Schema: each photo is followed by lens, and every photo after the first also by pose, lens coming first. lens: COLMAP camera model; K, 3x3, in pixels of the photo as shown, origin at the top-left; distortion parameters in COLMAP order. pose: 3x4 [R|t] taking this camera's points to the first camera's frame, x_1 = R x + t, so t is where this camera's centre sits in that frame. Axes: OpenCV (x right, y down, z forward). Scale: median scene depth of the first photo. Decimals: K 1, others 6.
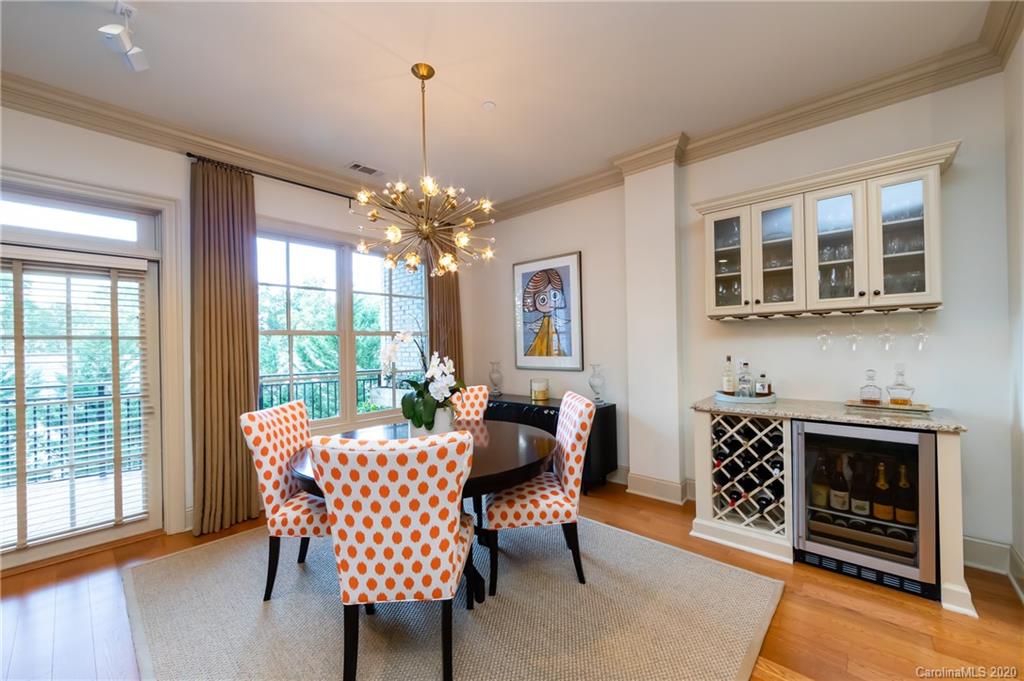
lens RADIAL K [[401.5, 0, 511.3], [0, 401.5, 344.5], [0, 0, 1]] dist [-0.004449, 0.000767]
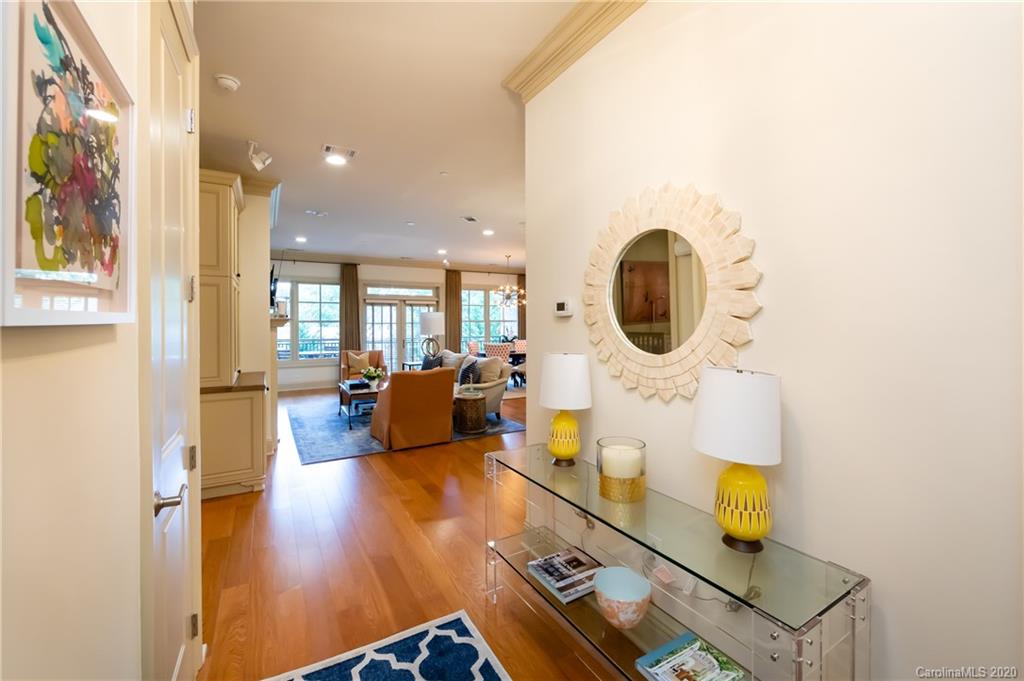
lens RADIAL K [[401.5, 0, 503.6], [0, 401.5, 325.8], [0, 0, 1]] dist [-0.004449, 0.000767]
pose [[0.953585, 0.014085, -0.300794, 0.832252], [-0.010927, 0.999866, 0.012177, -0.048291], [0.300926, -0.008325, 0.953611, -2.493655]]
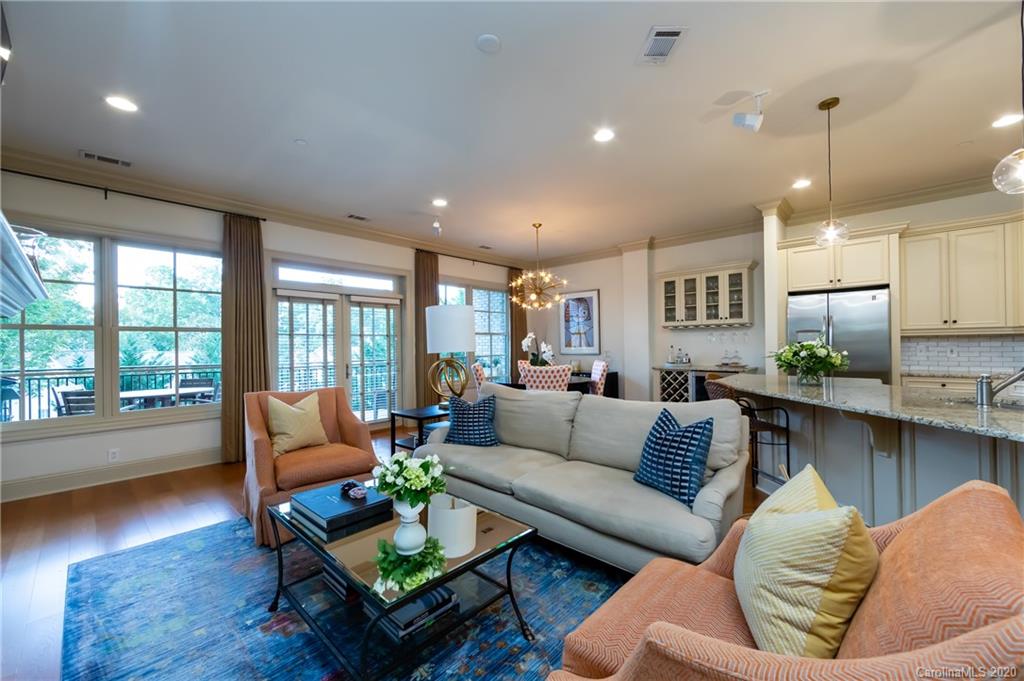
lens RADIAL K [[401.5, 0, 511.4], [0, 401.5, 344.6], [0, 0, 1]] dist [-0.004449, 0.000767]
pose [[0.999905, 0.004265, -0.013102, -0.314052], [-0.004238, 0.999989, 0.002082, 0.028013], [0.013111, -0.002027, 0.999912, -1.295982]]
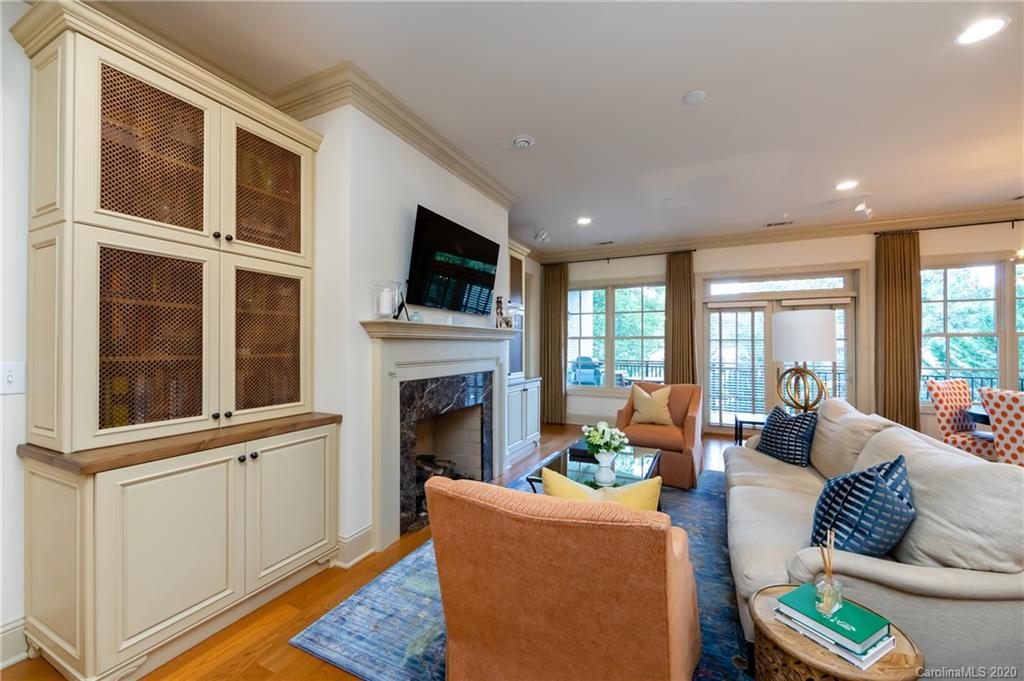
lens RADIAL K [[401.5, 0, 513.2], [0, 401.5, 342.6], [0, 0, 1]] dist [-0.004449, 0.000767]
pose [[0.283065, 0.007915, -0.959068, 0.484041], [-0.004444, 0.999966, 0.006941, -0.008469], [0.959090, 0.002298, 0.283091, -1.152450]]
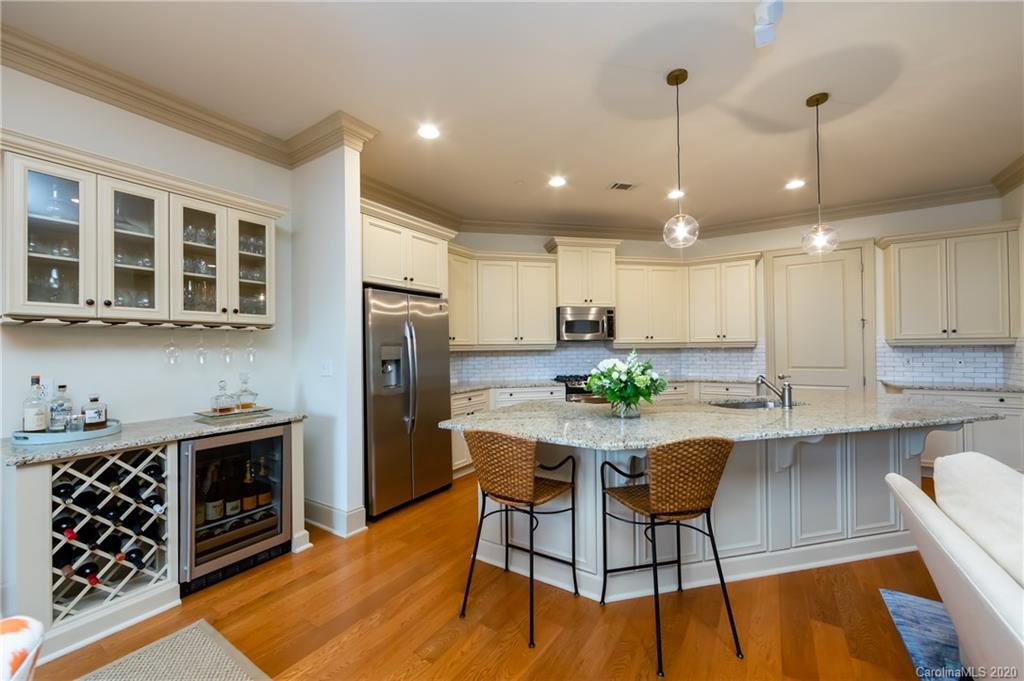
lens RADIAL K [[401.5, 0, 514.5], [0, 401.5, 342.6], [0, 0, 1]] dist [-0.004449, 0.000767]
pose [[-0.165069, 0.029582, 0.985838, -0.292478], [0.012236, 0.999535, -0.027945, 0.000312], [-0.986206, 0.007450, -0.165354, 0.375761]]
